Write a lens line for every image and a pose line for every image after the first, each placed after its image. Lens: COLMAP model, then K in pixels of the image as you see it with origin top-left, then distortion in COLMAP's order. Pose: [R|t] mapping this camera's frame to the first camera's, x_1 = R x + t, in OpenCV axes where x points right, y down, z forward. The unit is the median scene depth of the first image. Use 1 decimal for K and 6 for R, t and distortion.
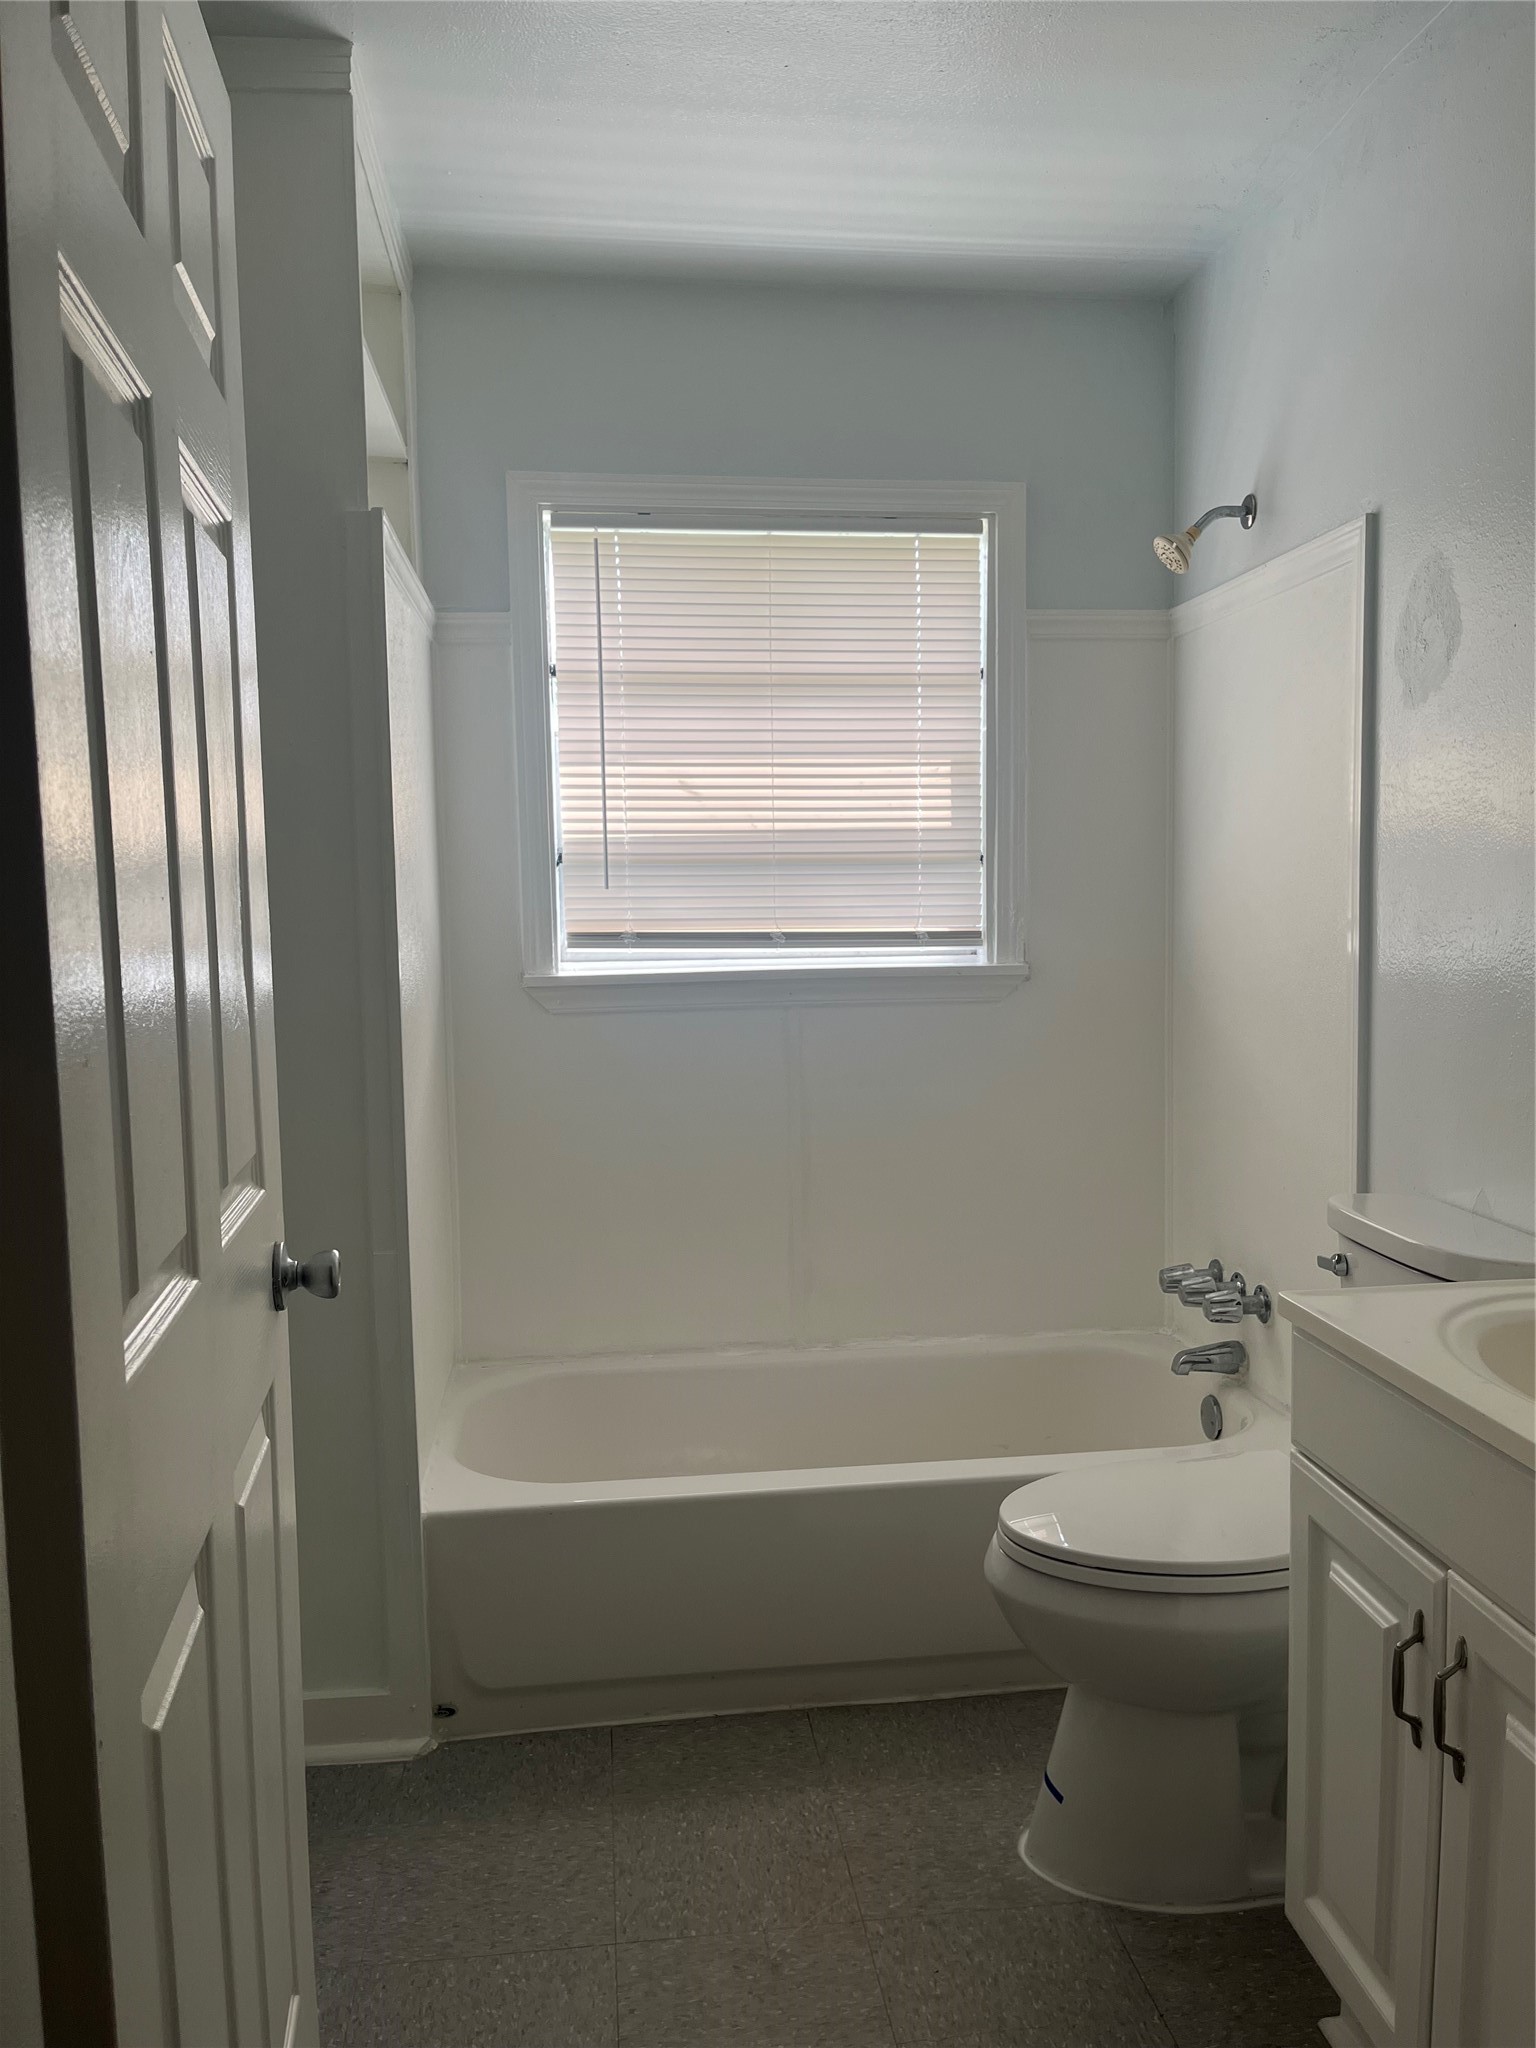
lens RADIAL K [[1562.6, 0, 768.2], [0, 1562.6, 1035.5], [0, 0, 1]] dist [0.036490, -0.047914]
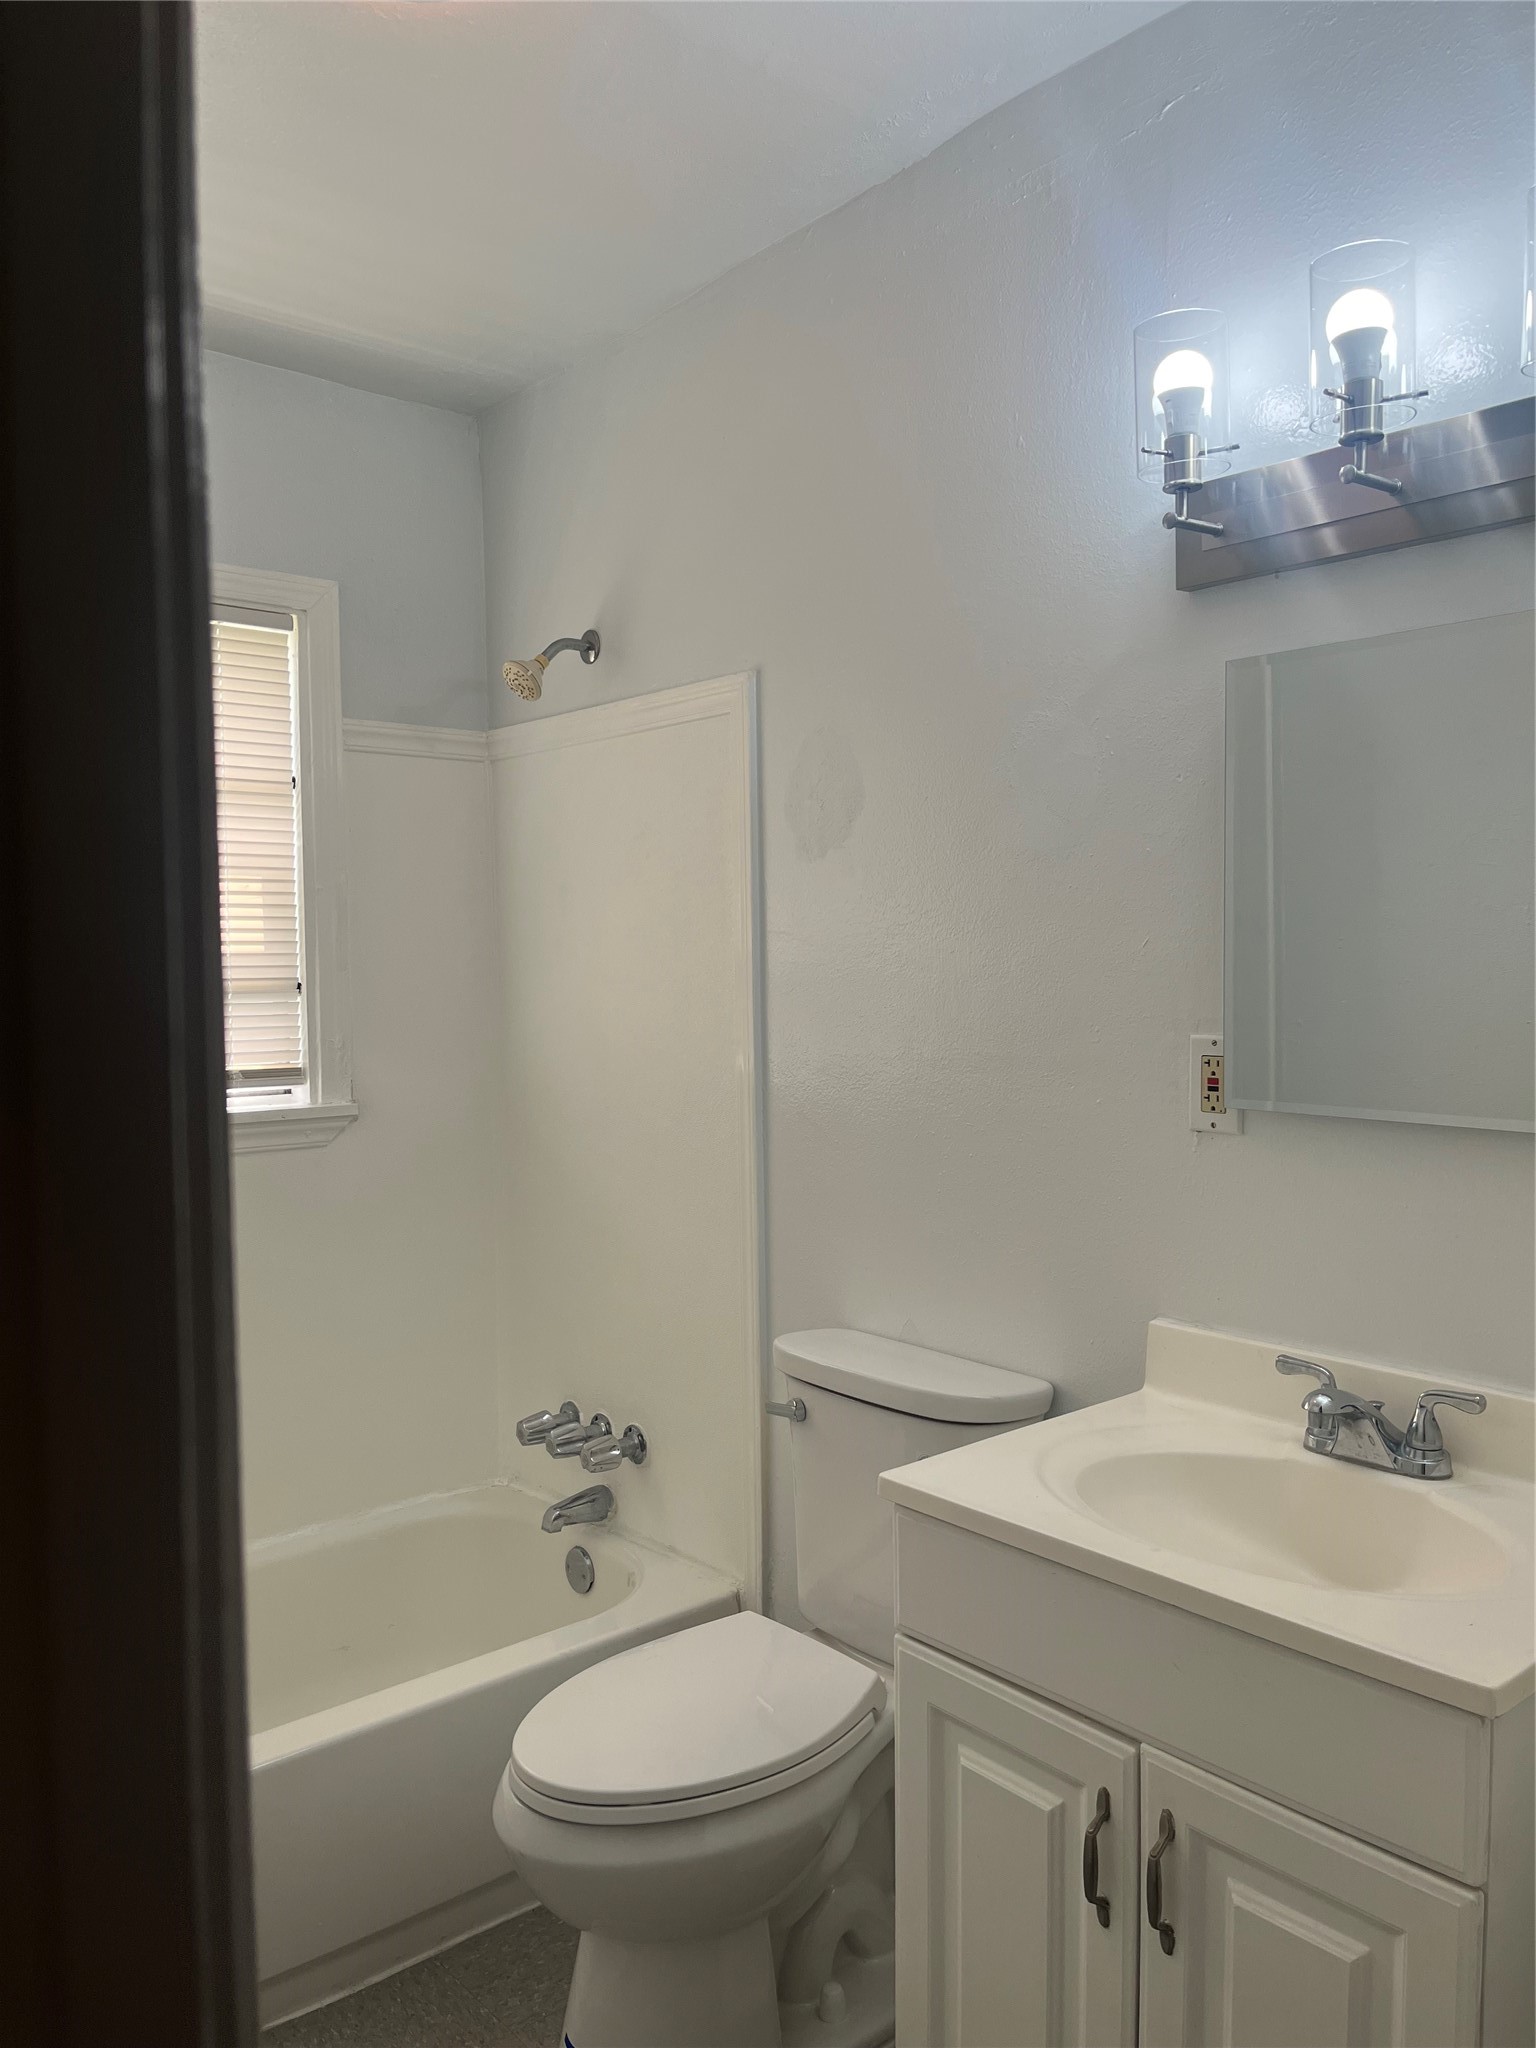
lens RADIAL K [[1562.6, 0, 763.5], [0, 1562.6, 1028.6], [0, 0, 1]] dist [0.036490, -0.047914]
pose [[0.834691, -0.018439, 0.550409, -0.140896], [0.049804, 0.997871, -0.042097, -0.039796], [-0.548461, 0.062551, 0.833833, 0.112501]]
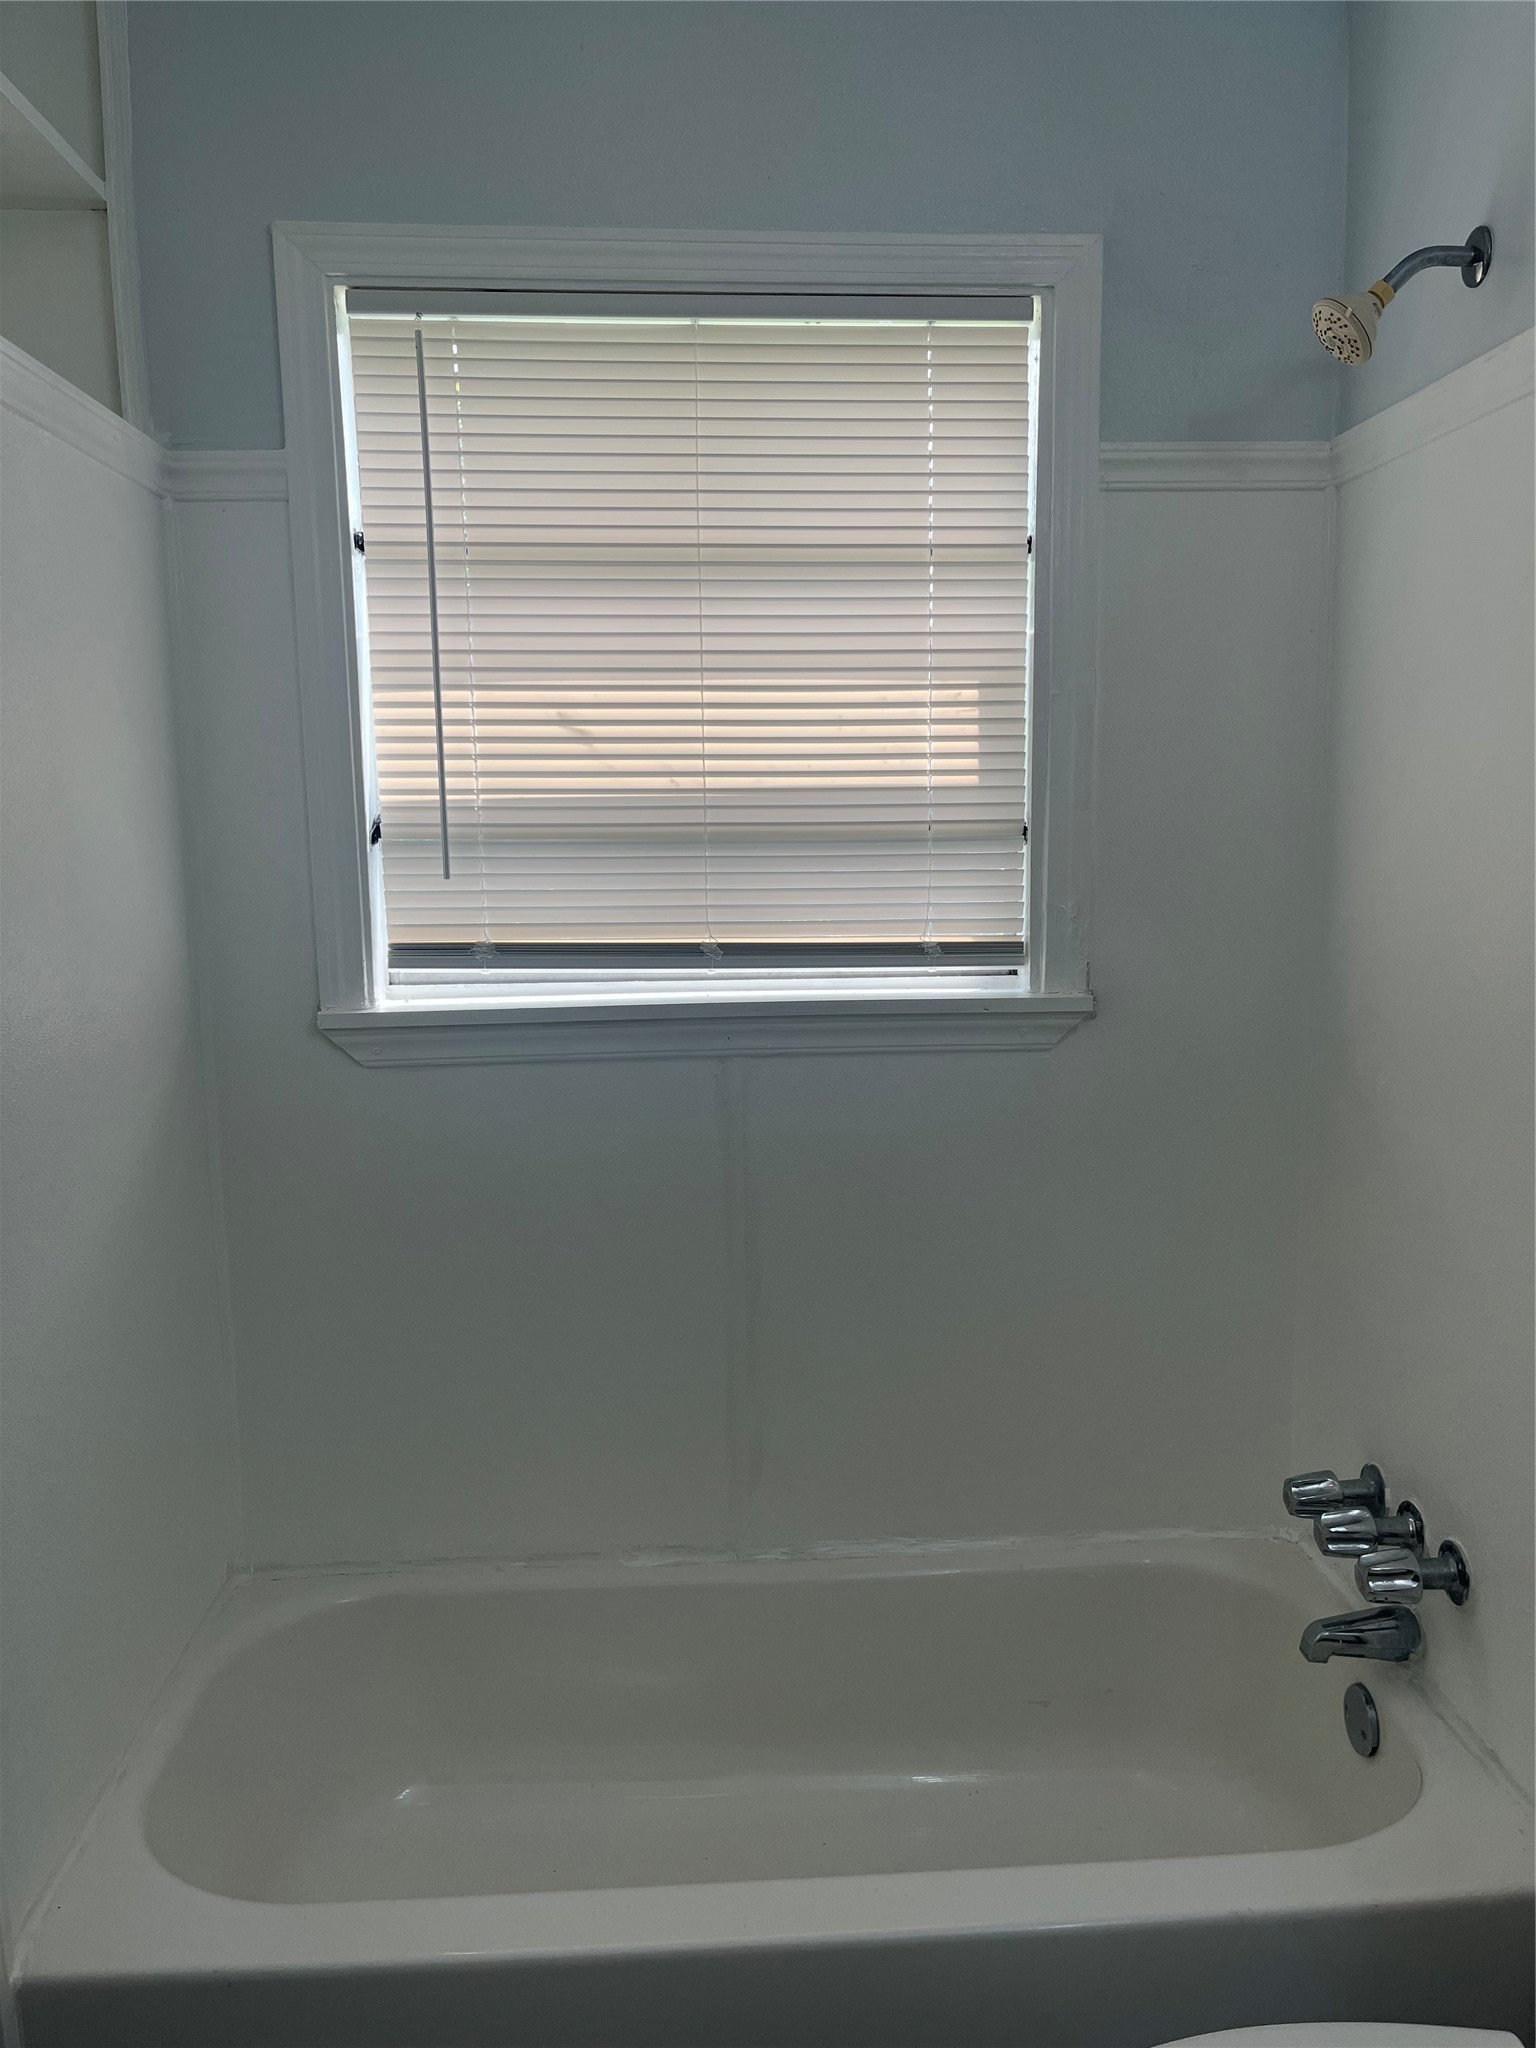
lens RADIAL K [[1562.6, 0, 779.2], [0, 1562.6, 1028.5], [0, 0, 1]] dist [0.036490, -0.047914]
pose [[0.998058, 0.013420, -0.060834, 0.077608], [-0.009957, 0.998331, 0.056881, -0.069760], [0.061496, -0.056164, 0.996526, 0.348066]]
